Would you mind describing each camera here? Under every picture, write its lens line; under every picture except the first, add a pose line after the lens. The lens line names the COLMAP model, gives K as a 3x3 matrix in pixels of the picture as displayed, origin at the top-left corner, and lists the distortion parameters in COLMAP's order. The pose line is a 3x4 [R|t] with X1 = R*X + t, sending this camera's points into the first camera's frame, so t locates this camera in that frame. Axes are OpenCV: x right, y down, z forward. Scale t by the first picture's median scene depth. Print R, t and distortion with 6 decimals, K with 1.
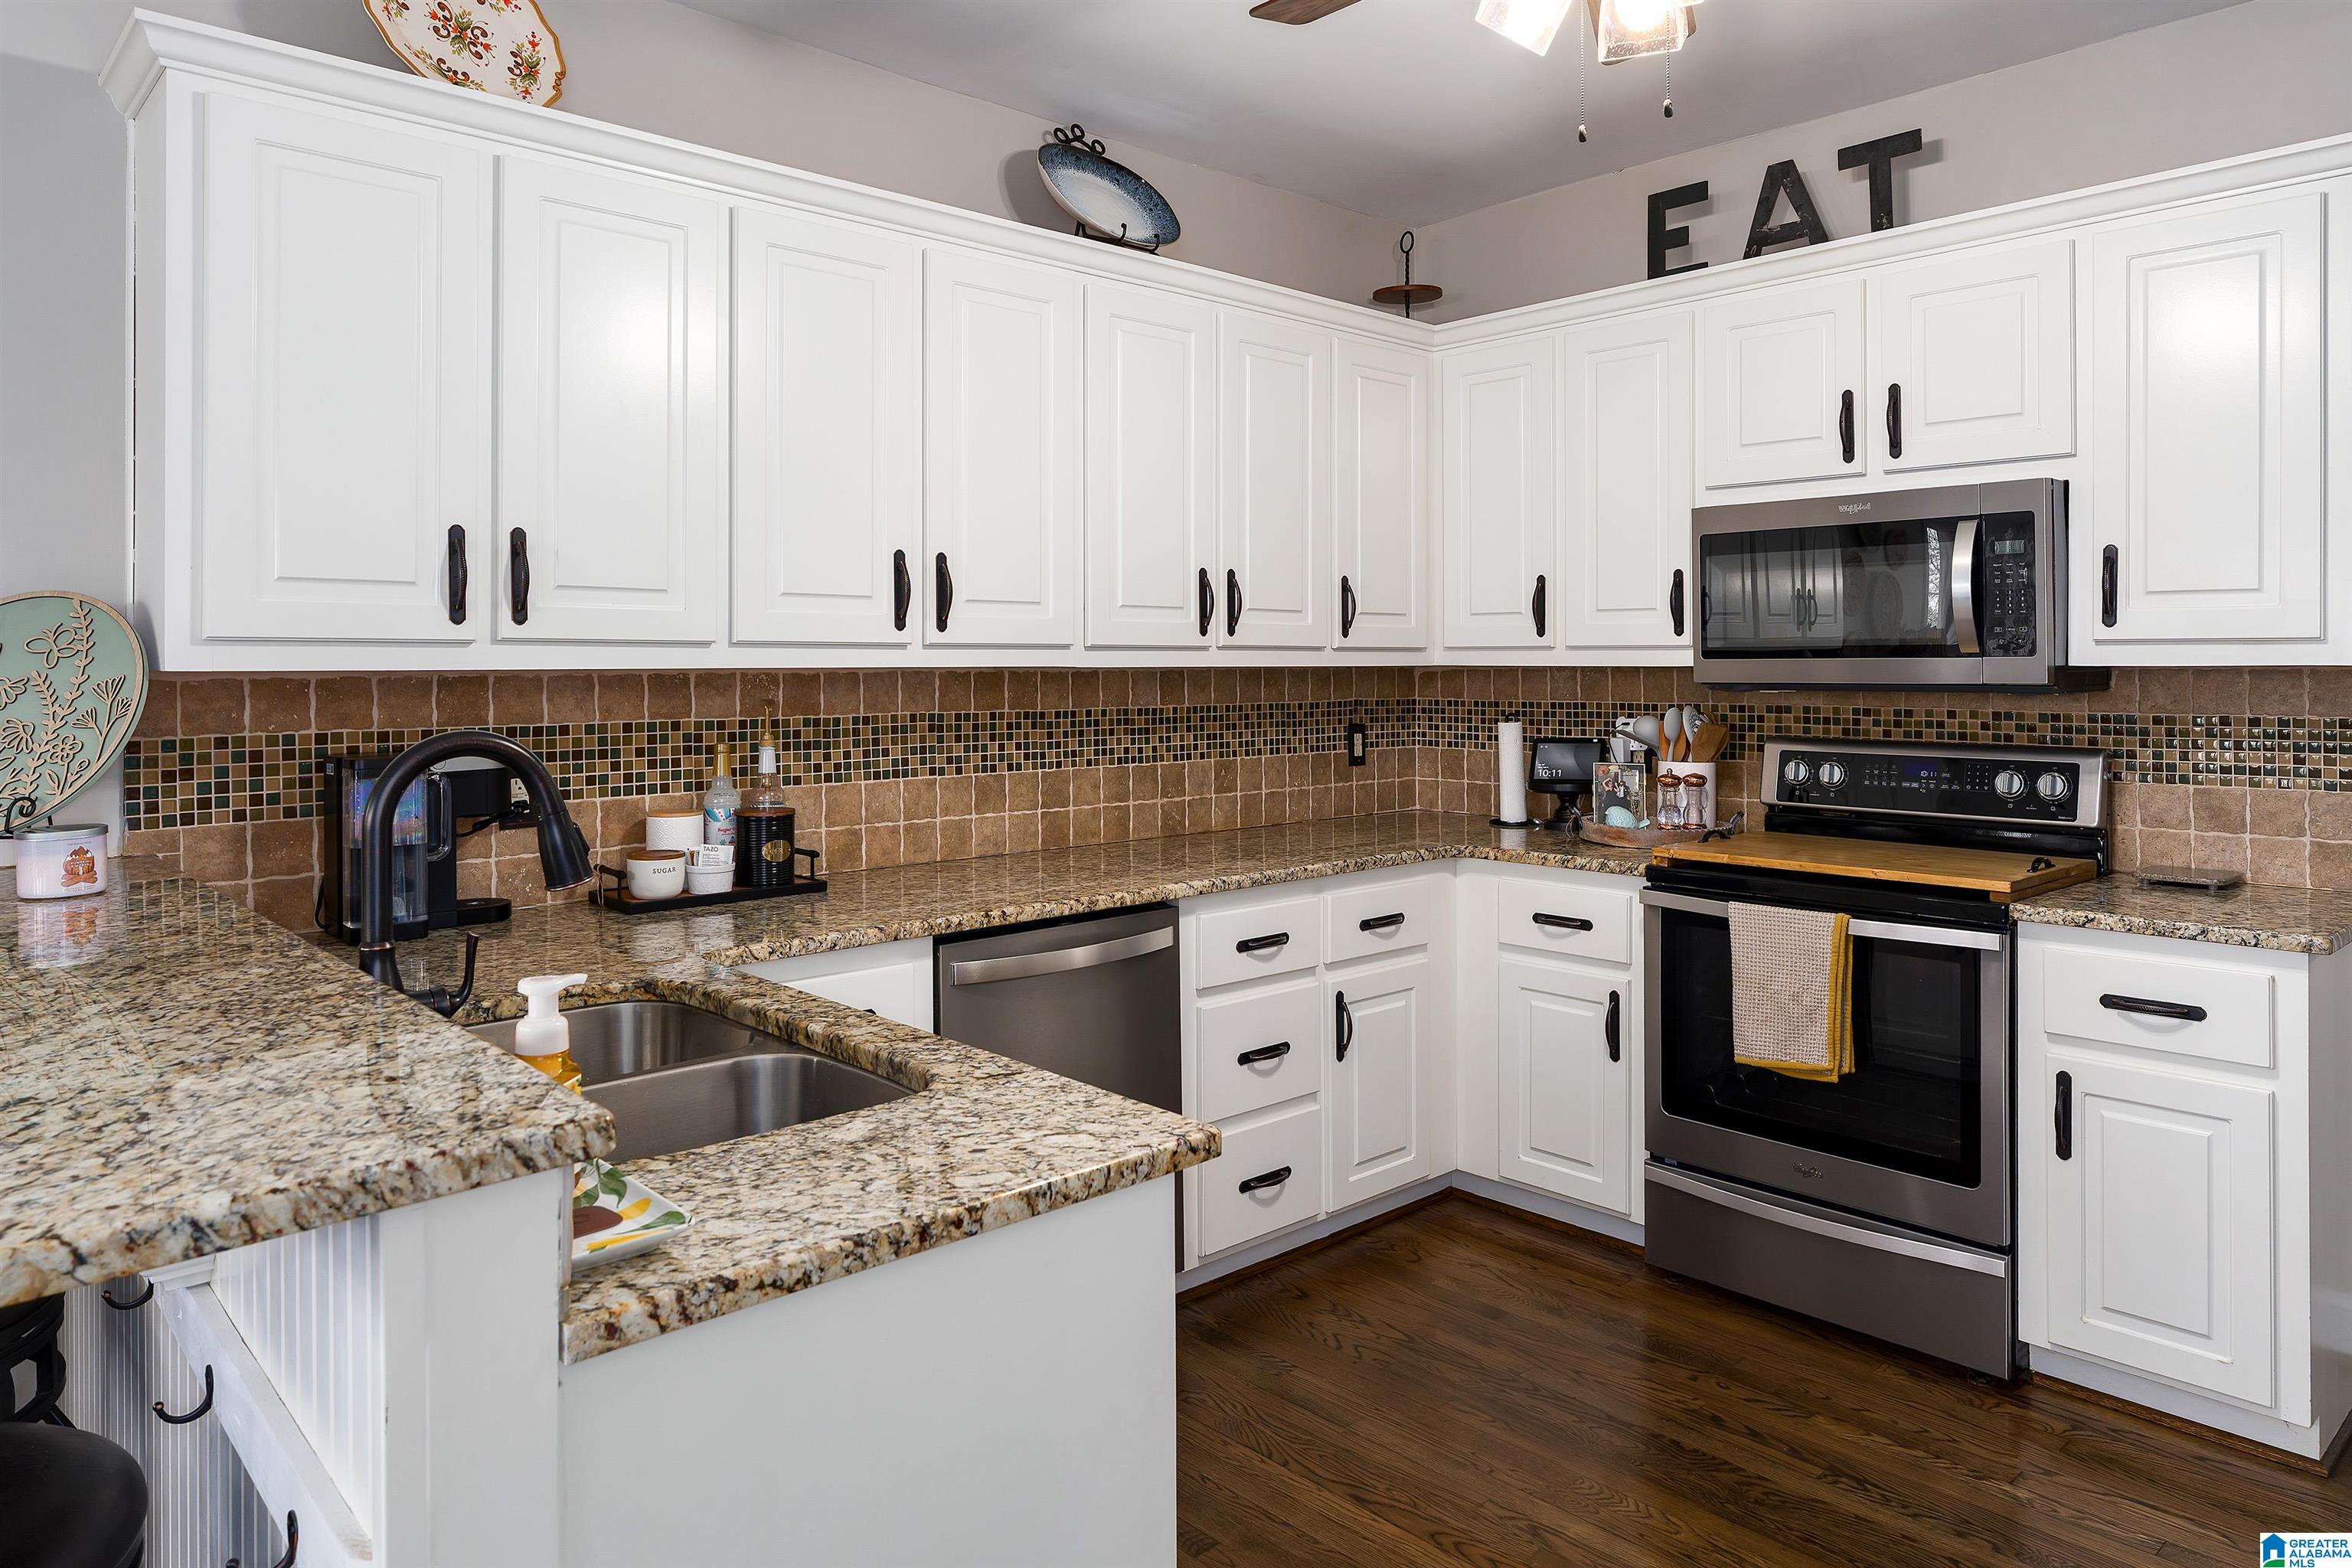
lens RADIAL K [[1467.3, 0, 1164.3], [0, 1467.3, 663.3], [0, 0, 1]] dist [-0.003876, -0.003548]
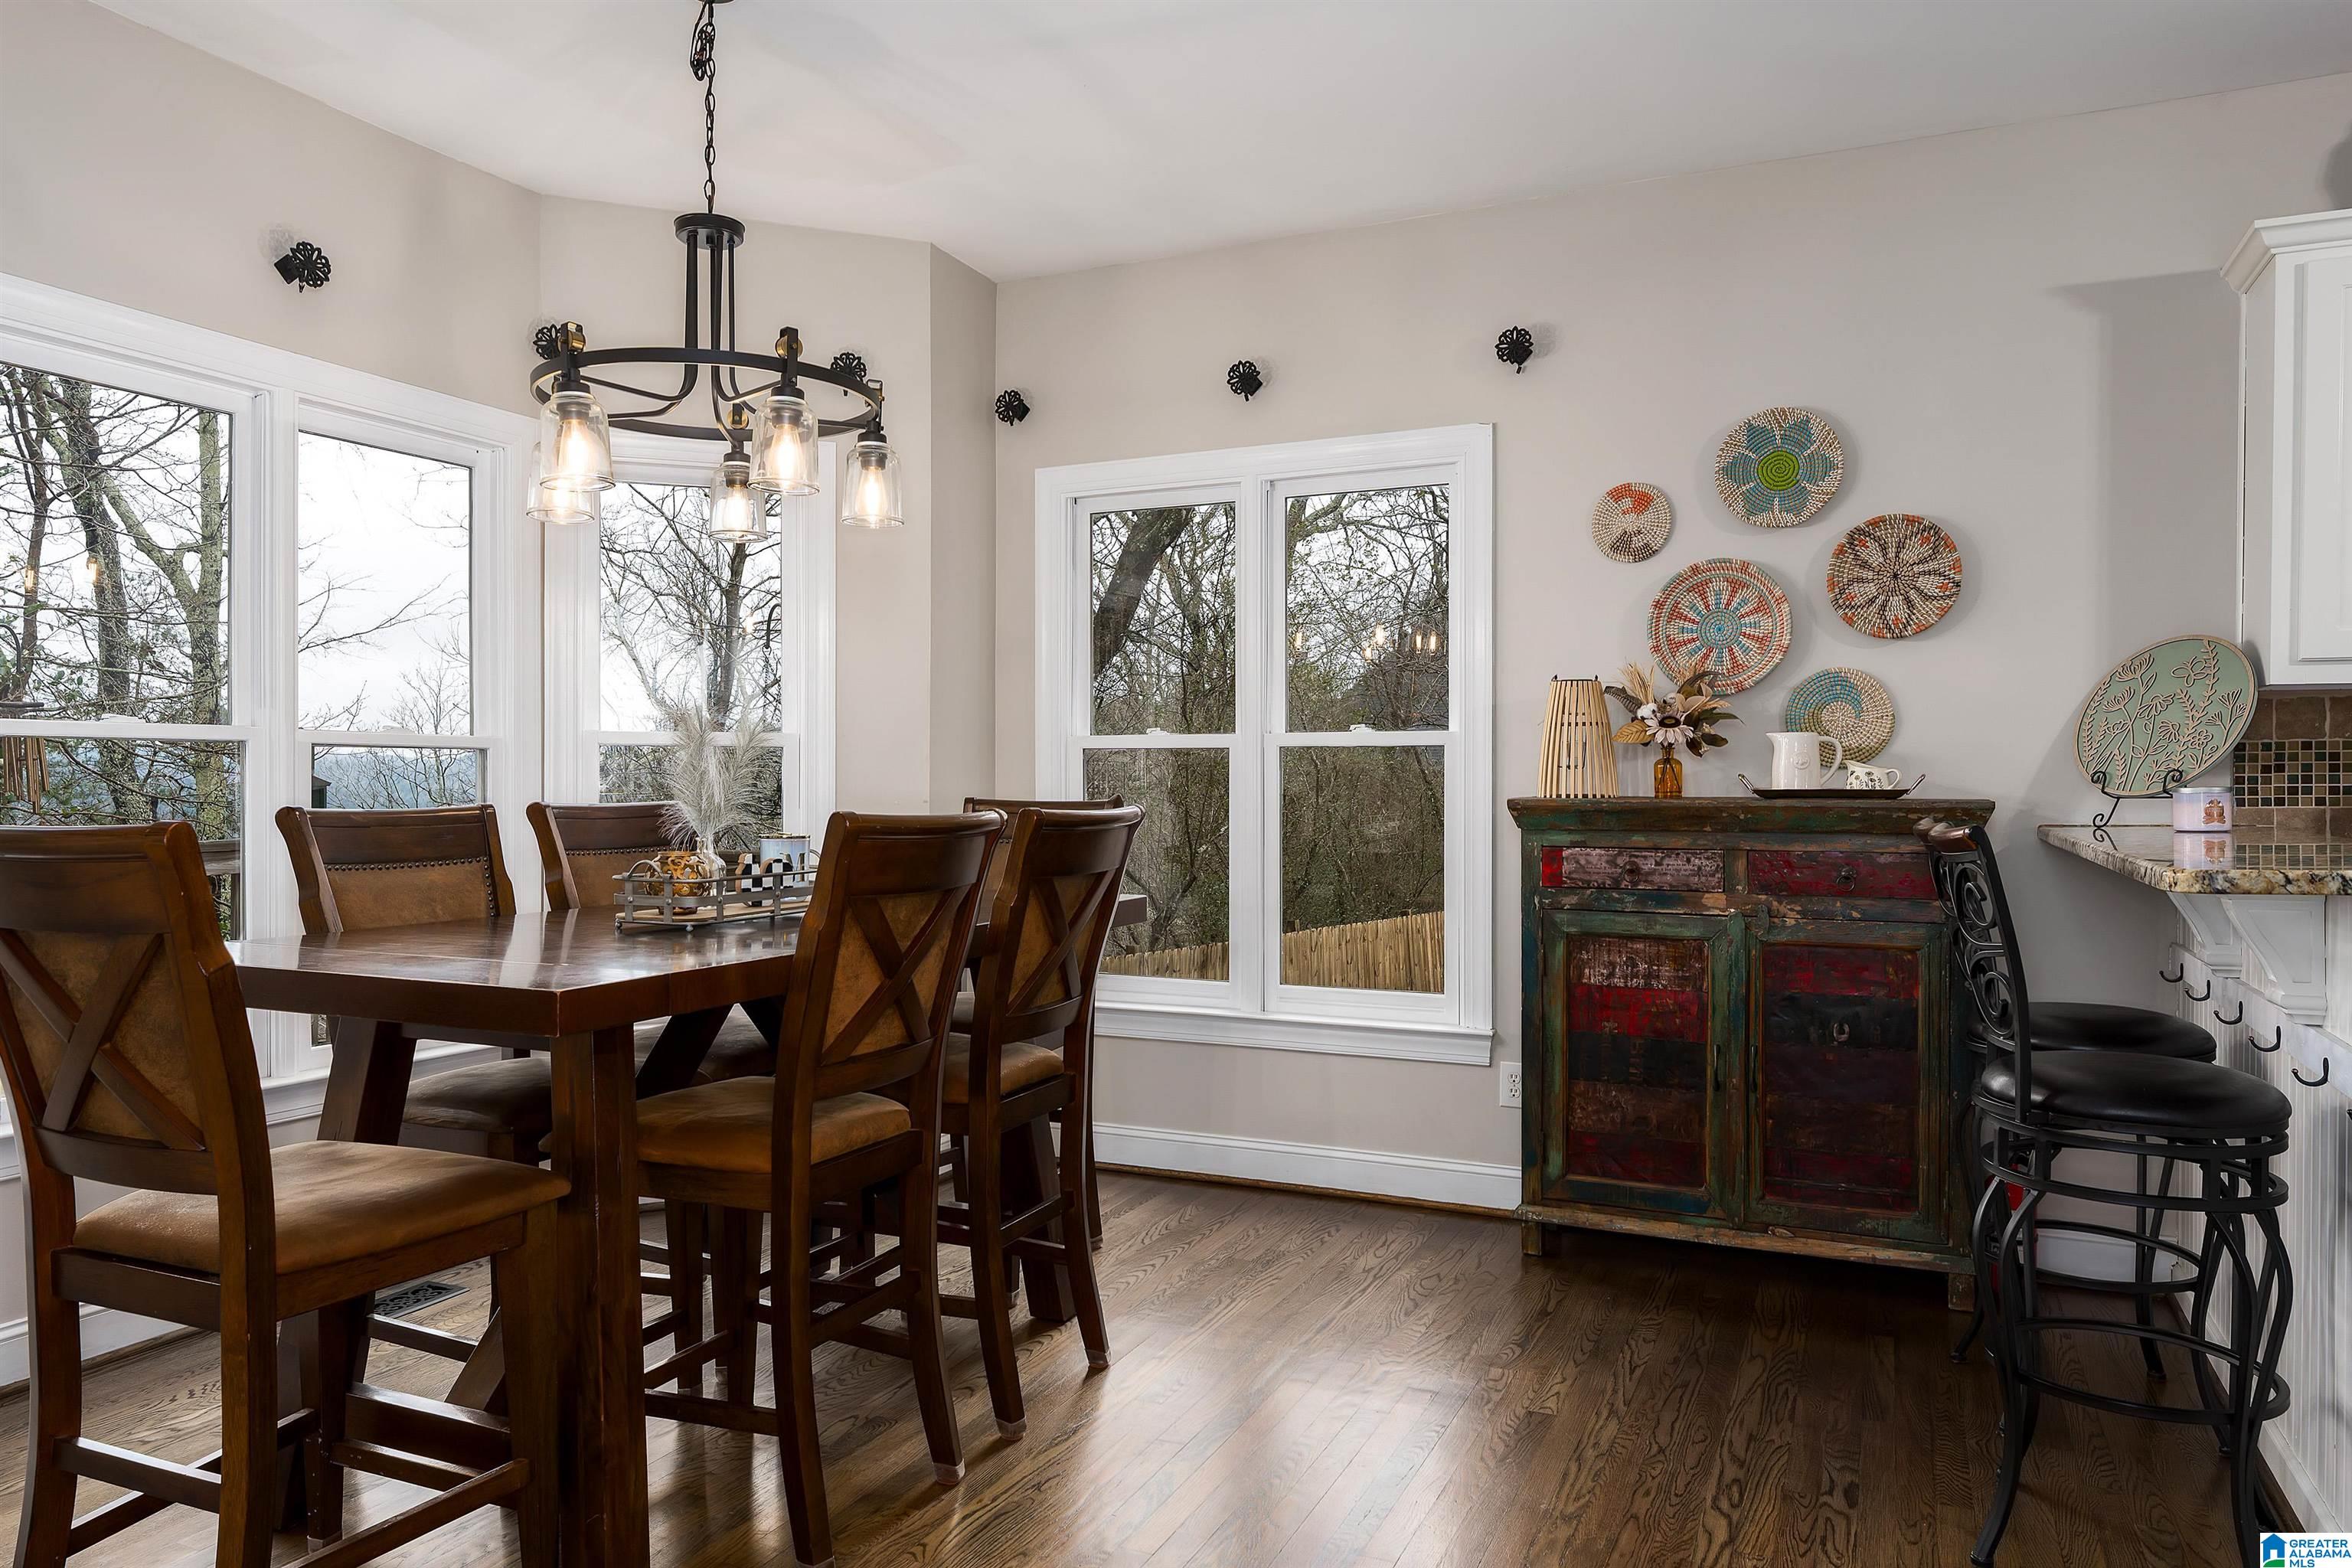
lens RADIAL K [[1621.6, 0, 1164.4], [0, 1621.6, 789.9], [0, 0, 1]] dist [0.013308, 0.000703]
pose [[0.402184, 0.009888, -0.915505, 0.239234], [-0.005058, 0.999950, 0.008578, 0.071279], [0.915545, 0.001181, 0.402215, -0.441495]]
